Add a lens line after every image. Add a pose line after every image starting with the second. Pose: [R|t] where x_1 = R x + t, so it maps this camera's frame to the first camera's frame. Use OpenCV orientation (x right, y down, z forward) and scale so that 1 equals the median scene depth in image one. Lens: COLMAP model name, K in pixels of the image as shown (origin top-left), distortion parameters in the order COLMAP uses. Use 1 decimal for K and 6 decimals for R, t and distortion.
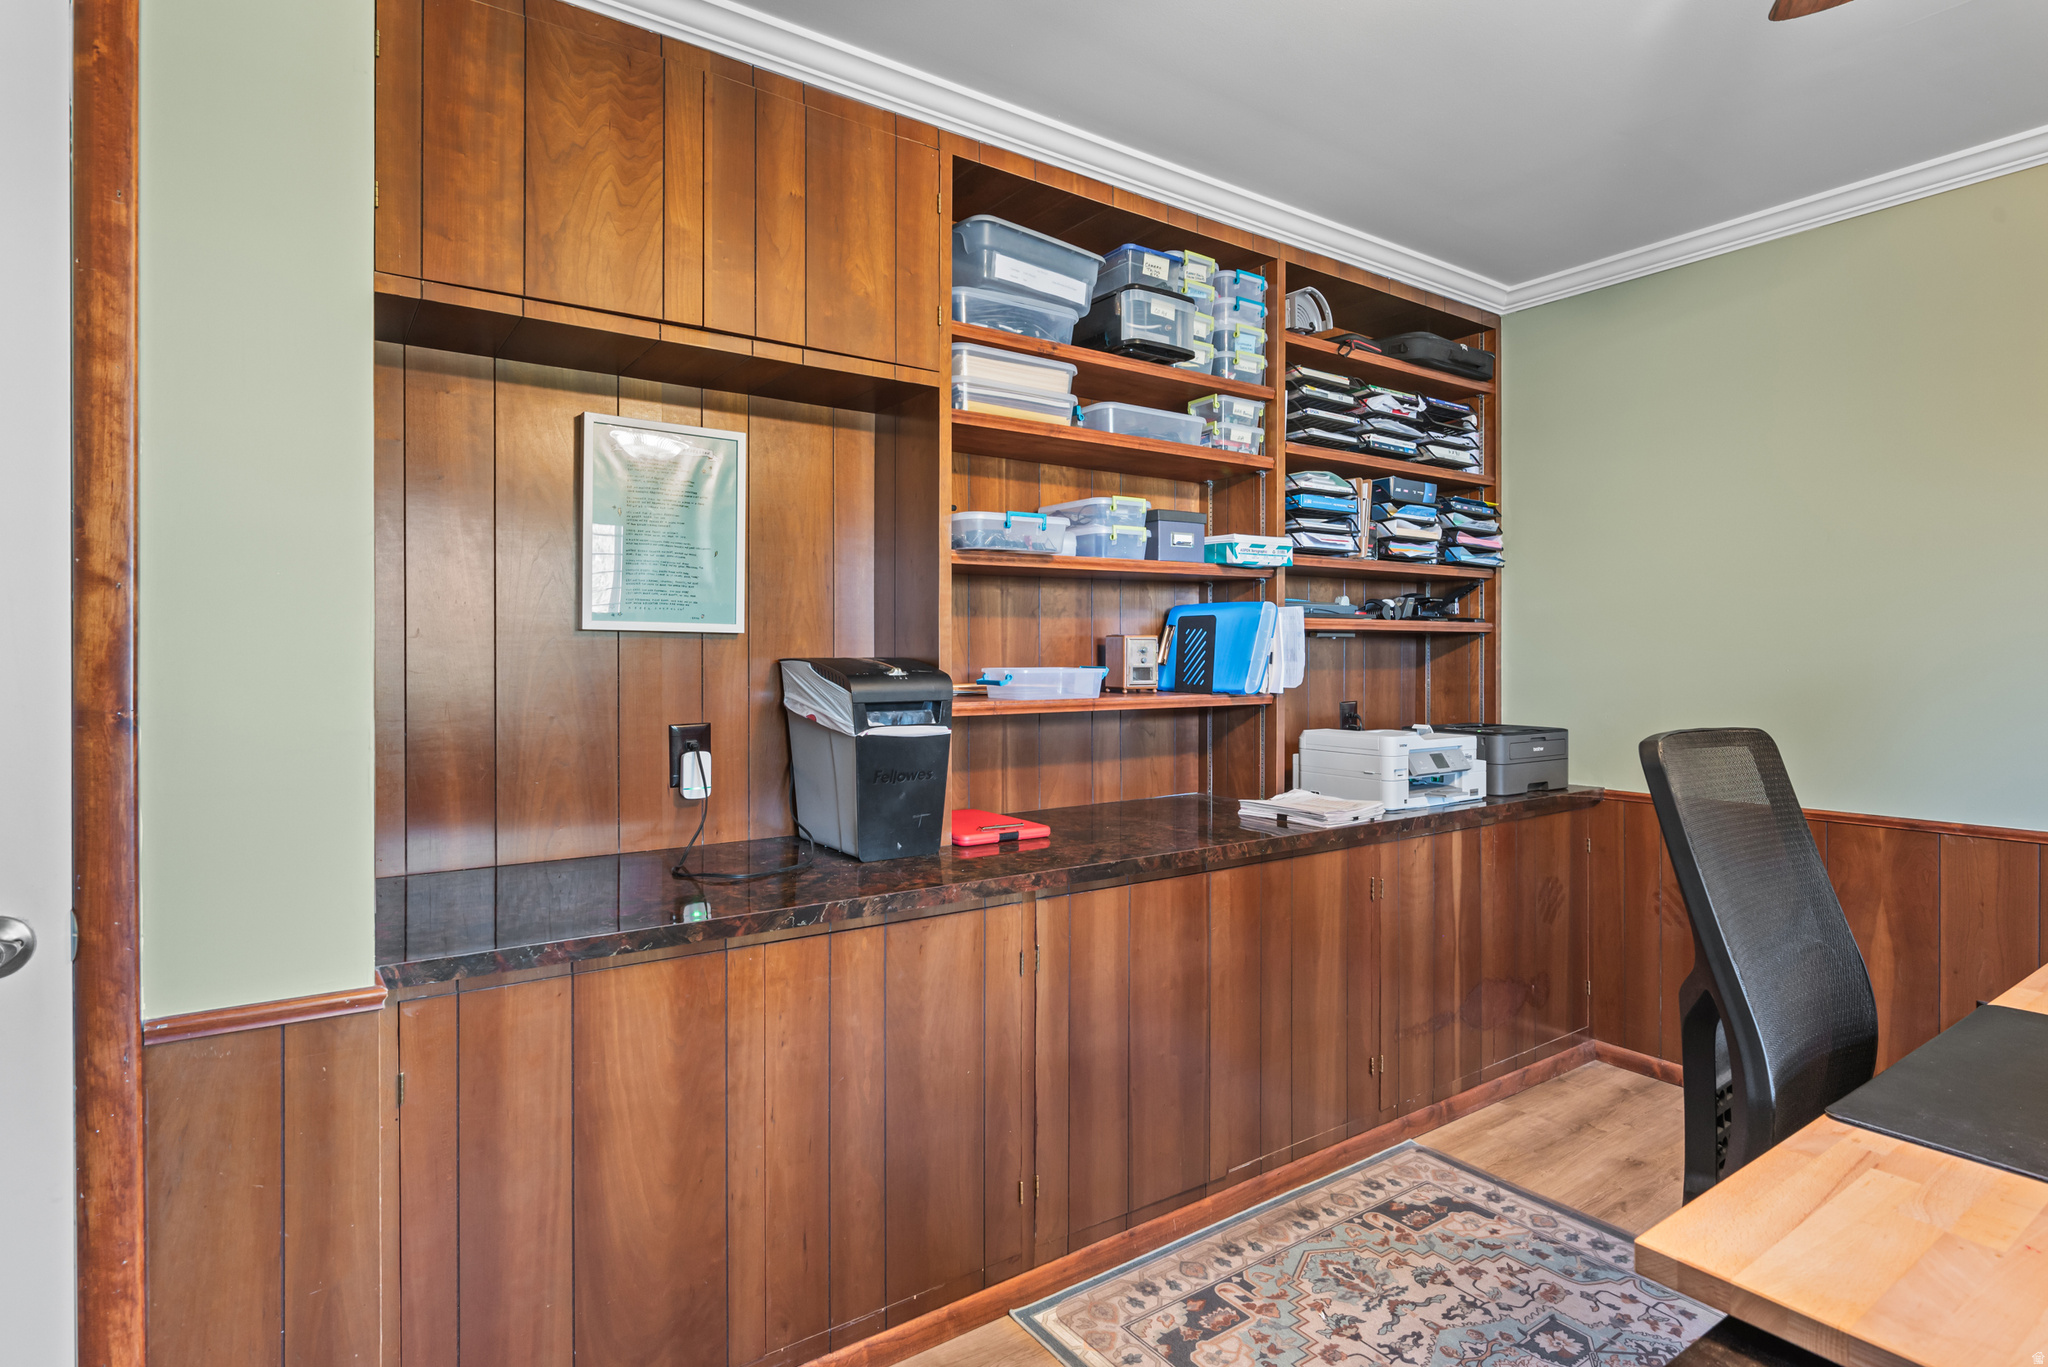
lens RADIAL K [[1054.2, 0, 1028.4], [0, 1054.2, 665.2], [0, 0, 1]] dist [-0.005844, -0.001493]
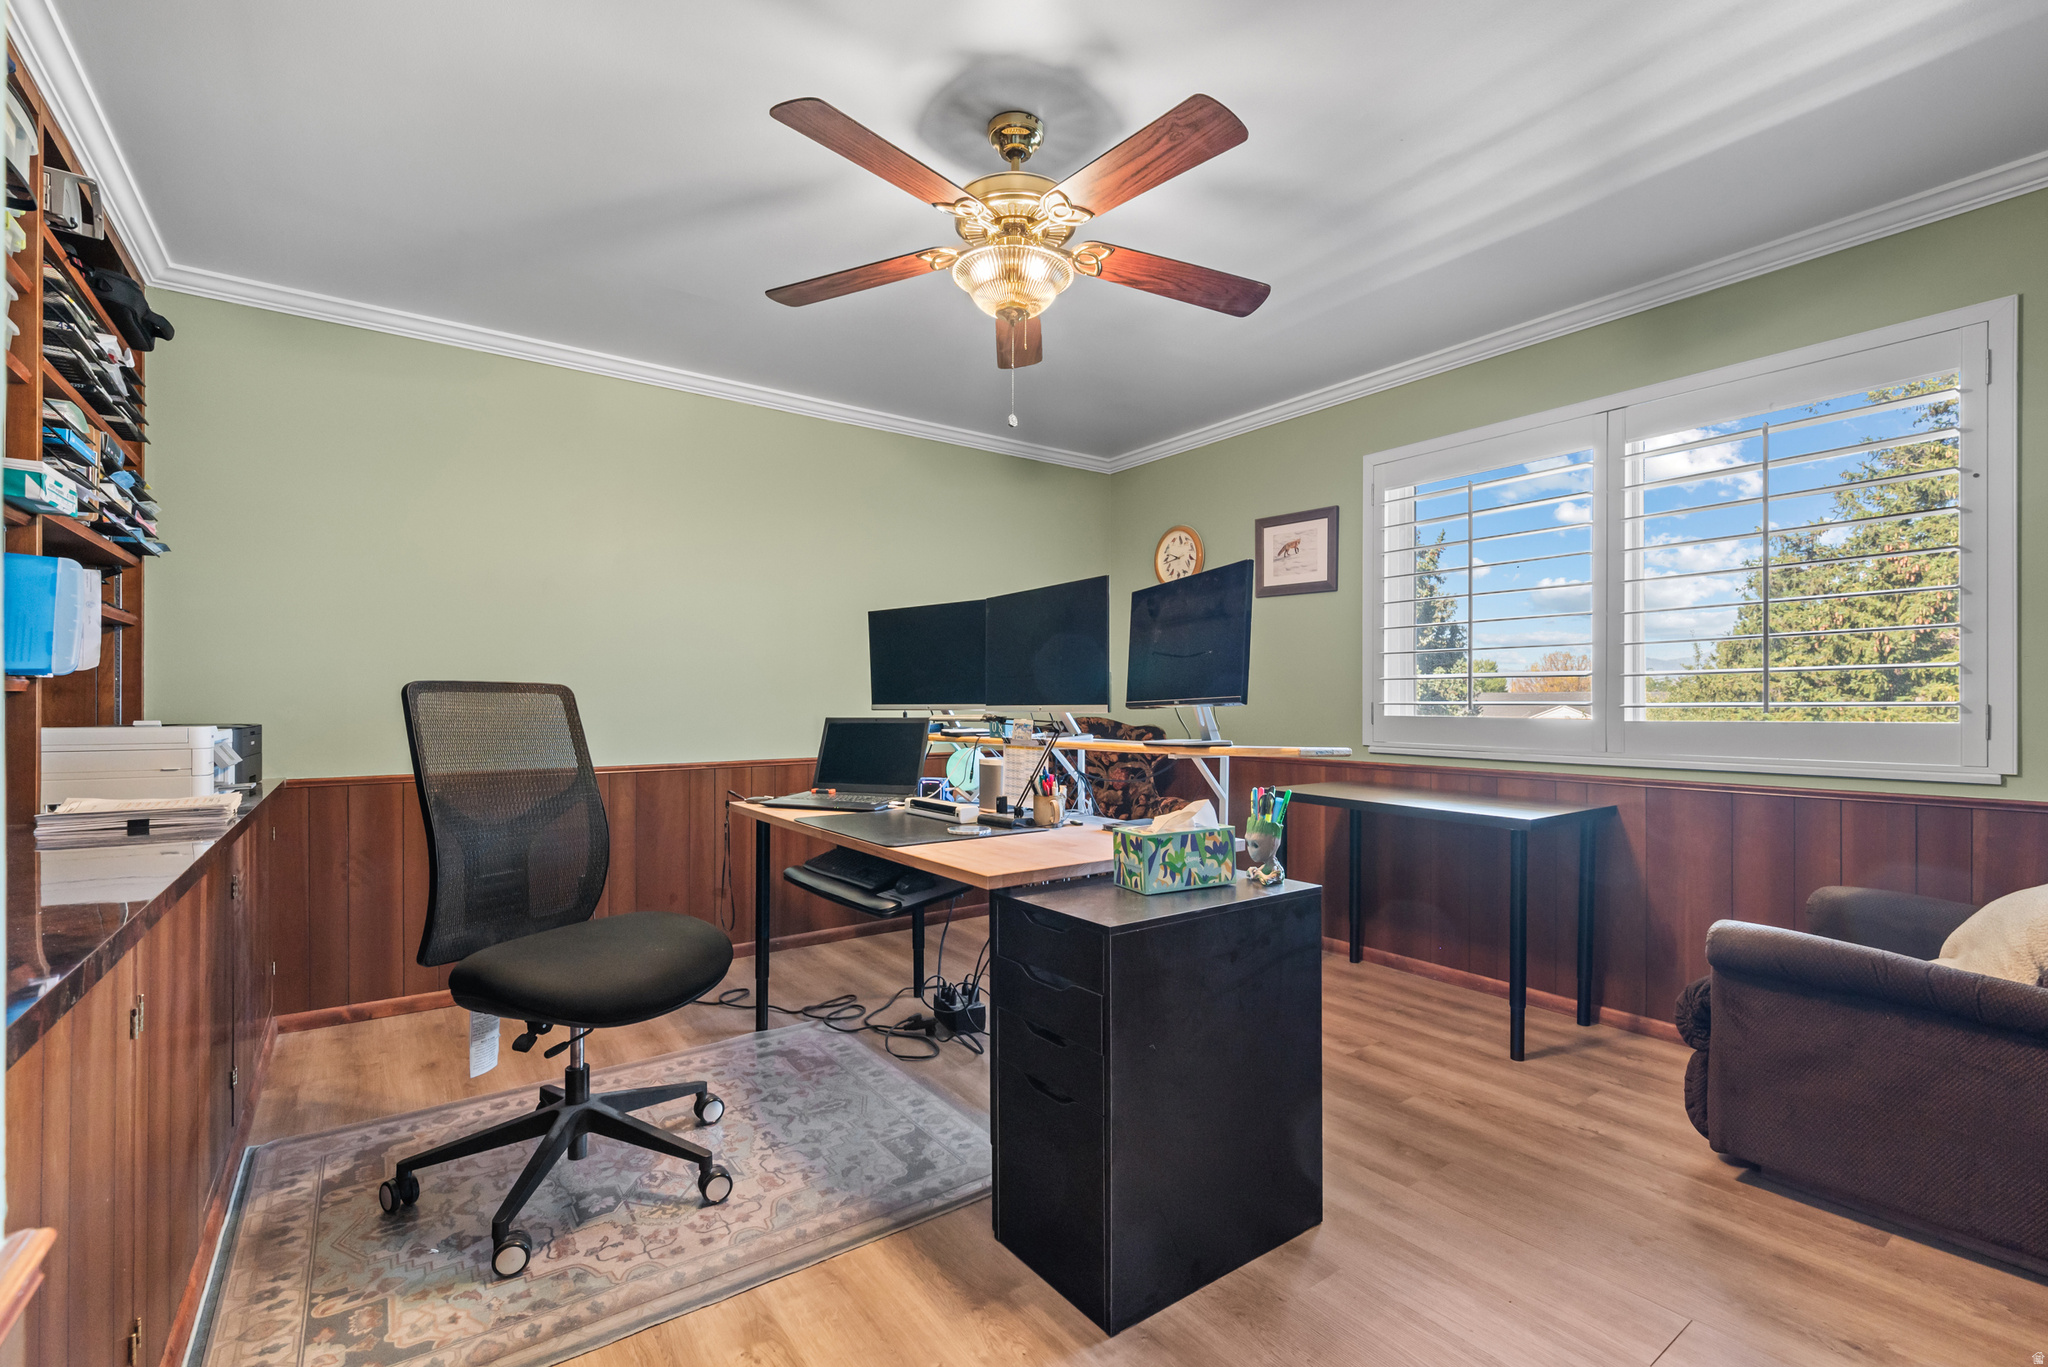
lens RADIAL K [[912.5, 0, 1031.1], [0, 912.5, 697.5], [0, 0, 1]] dist [-0.007633, 0.000591]
pose [[-0.020046, 0.004910, 0.999787, -0.513860], [0.007165, 0.999963, -0.004767, 0.057983], [-0.999773, 0.007068, -0.020080, 0.332151]]
